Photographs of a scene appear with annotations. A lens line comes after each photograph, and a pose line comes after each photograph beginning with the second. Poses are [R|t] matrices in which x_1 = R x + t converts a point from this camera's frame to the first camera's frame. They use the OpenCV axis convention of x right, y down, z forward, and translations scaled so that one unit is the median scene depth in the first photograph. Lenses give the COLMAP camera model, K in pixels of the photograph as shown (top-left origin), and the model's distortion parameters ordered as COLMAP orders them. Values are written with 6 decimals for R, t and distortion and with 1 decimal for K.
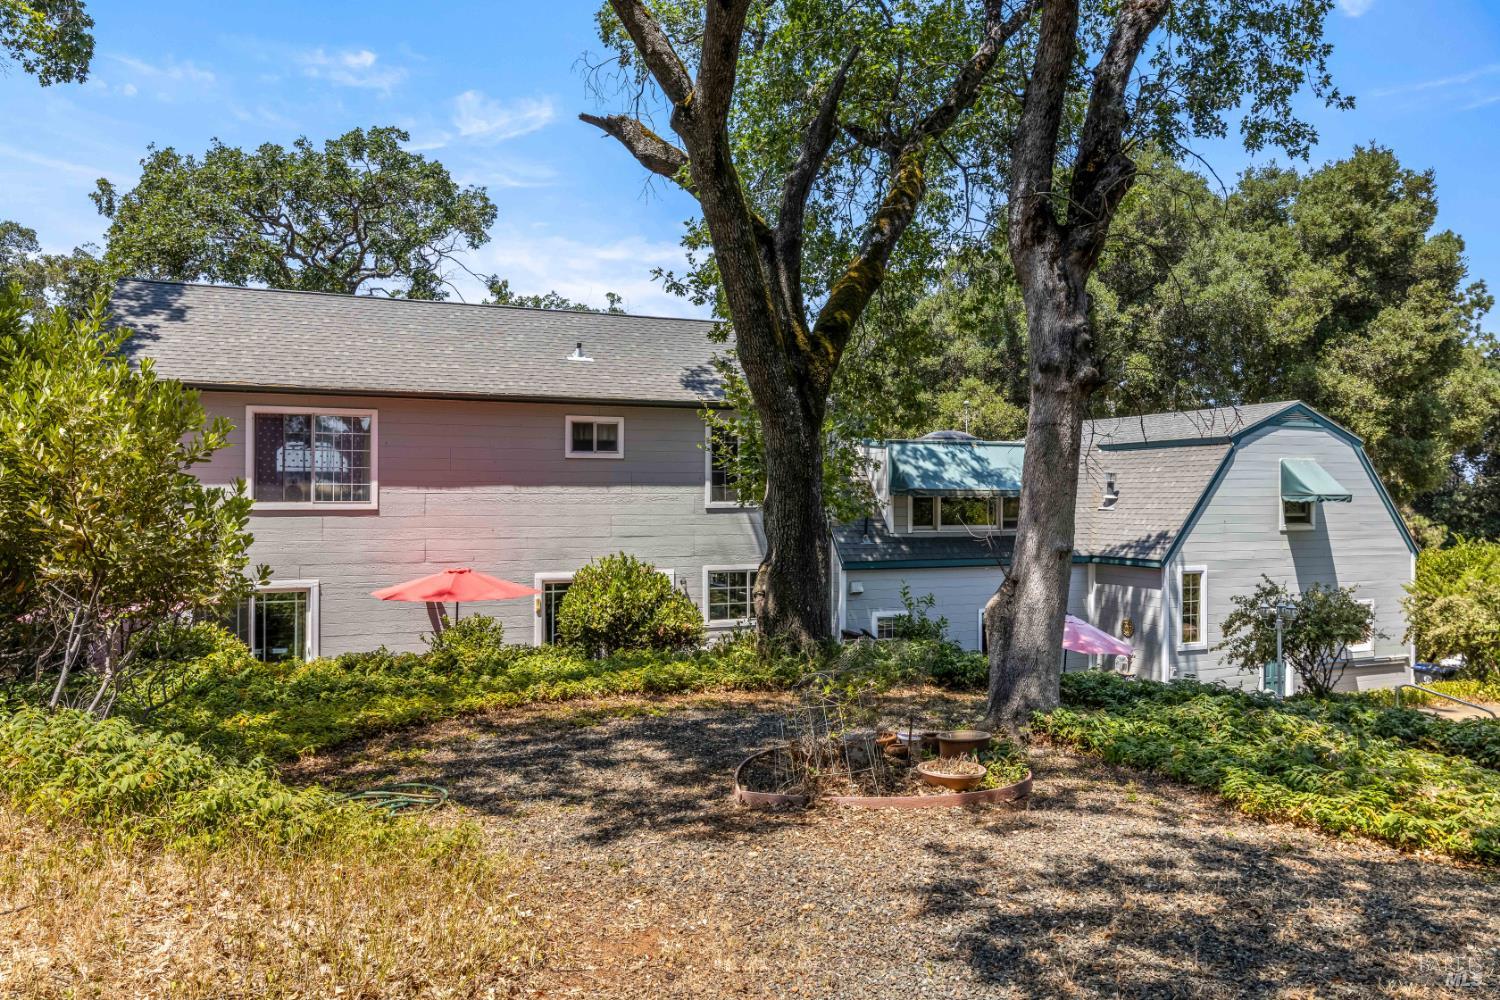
lens RADIAL K [[1078.4, 0, 749.4], [0, 1078.4, 488.3], [0, 0, 1]] dist [-0.003211, -0.000789]
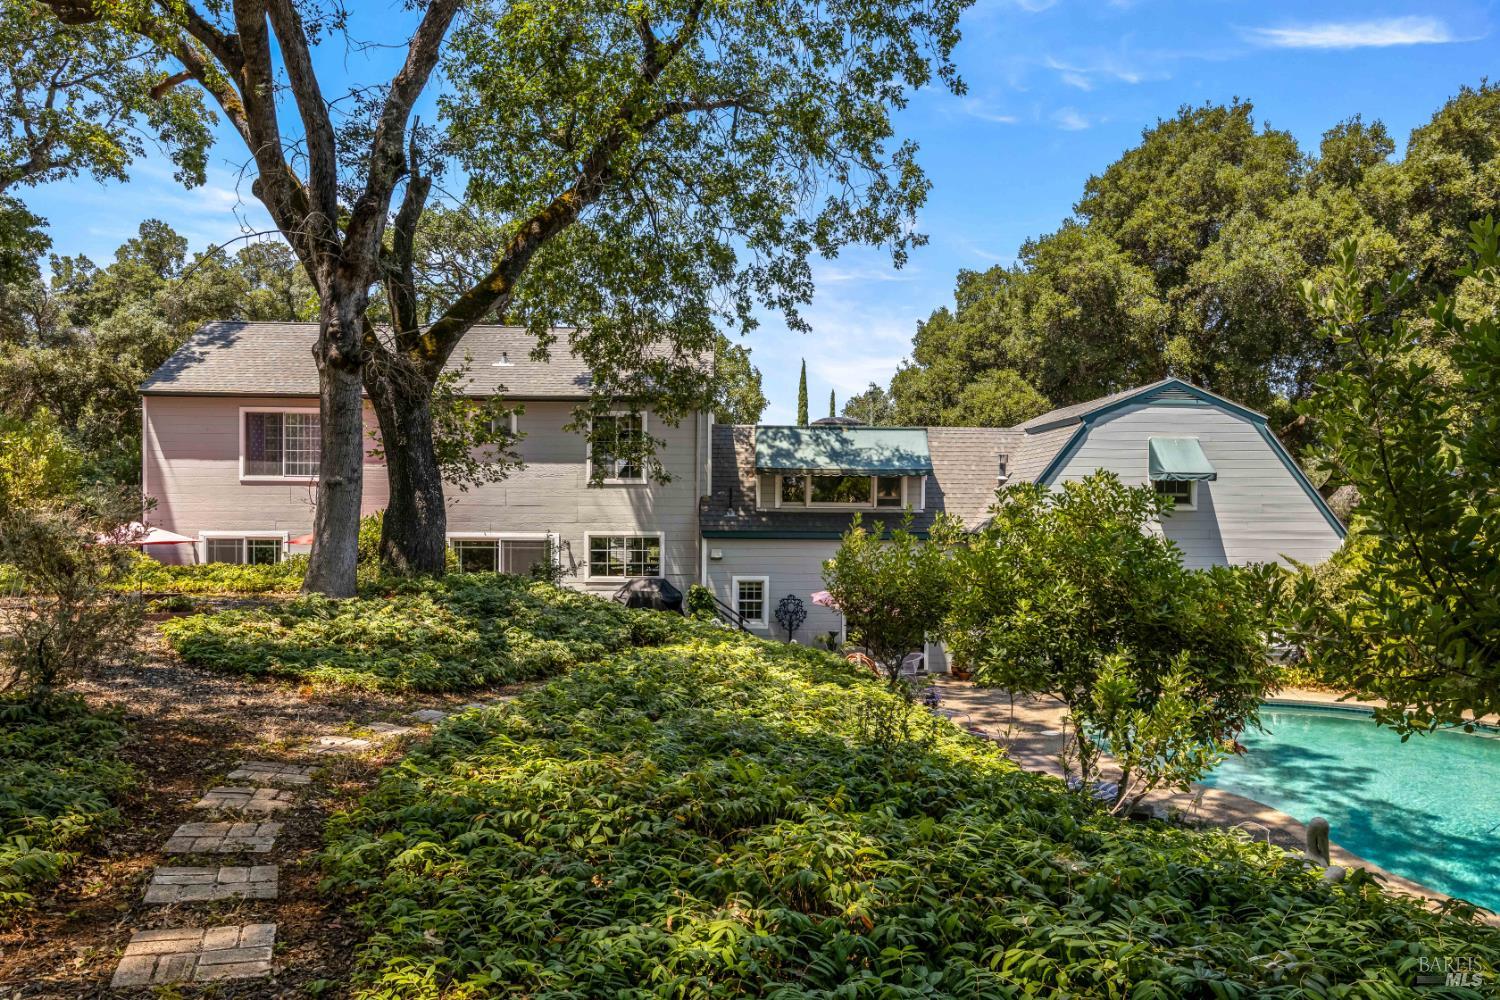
lens RADIAL K [[1043.3, 0, 751.2], [0, 1043.3, 507.8], [0, 0, 1]] dist [0.004790, -0.002606]
pose [[0.927686, 0.009881, -0.373230, 0.521851], [-0.005961, 0.999914, 0.011656, 0.028615], [0.373313, -0.008589, 0.927666, -0.017375]]
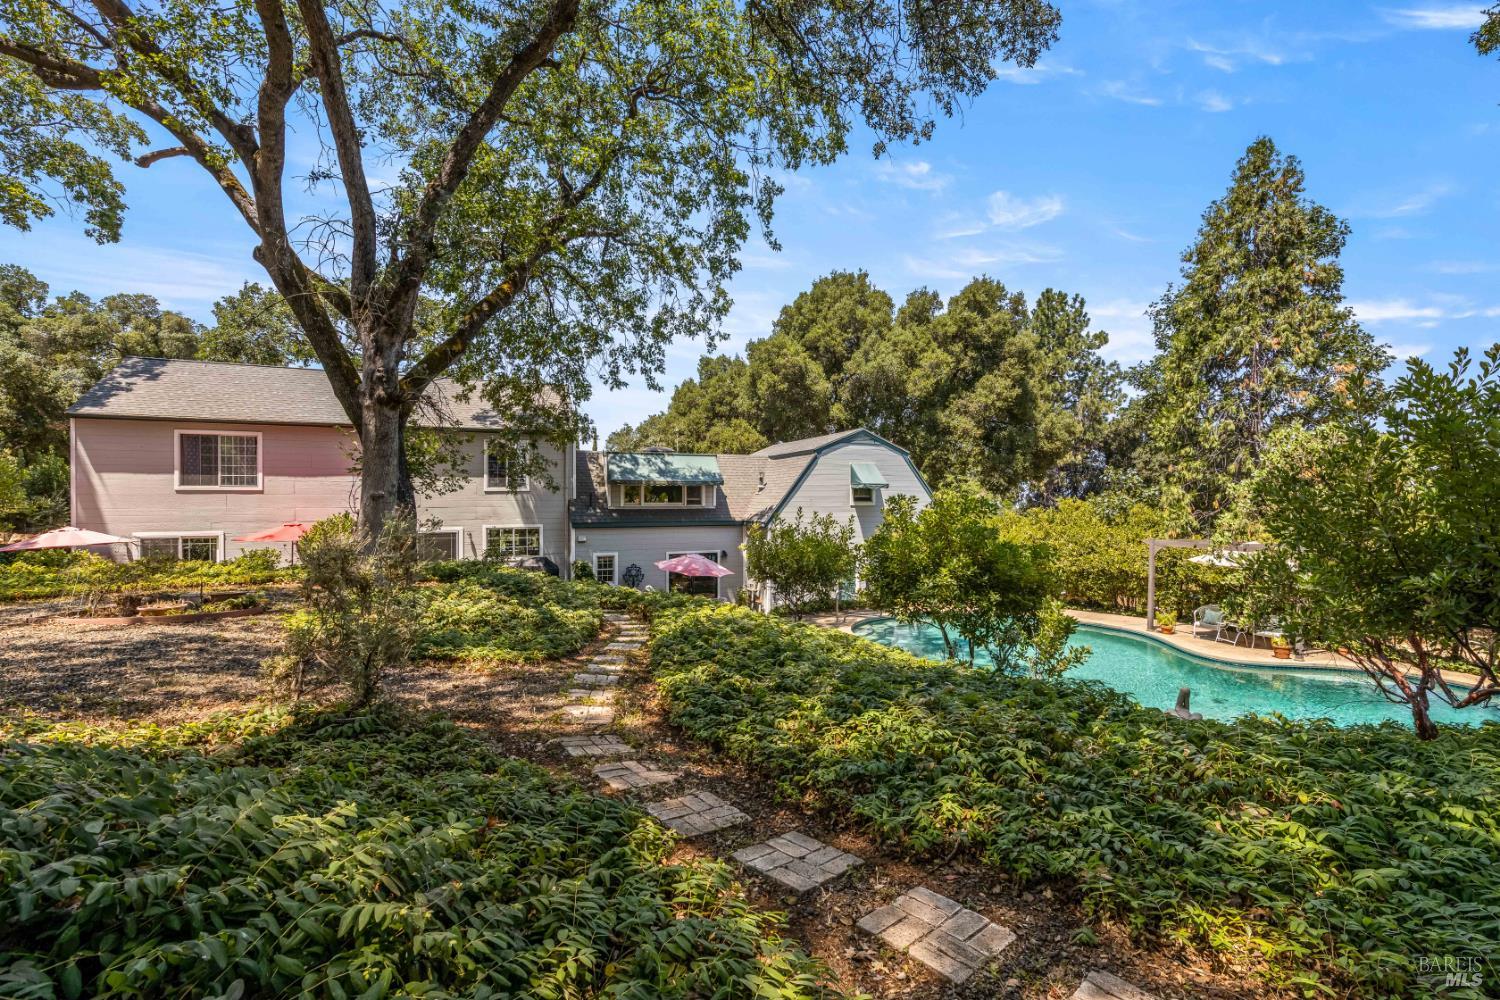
lens RADIAL K [[653.9, 0, 757.3], [0, 653.9, 497.3], [0, 0, 1]] dist [-0.000768, 0.000405]
pose [[0.999814, -0.001041, -0.019235, 0.375052], [0.001121, 0.999991, 0.004167, 0.022424], [0.019230, -0.004188, 0.999806, -0.018199]]
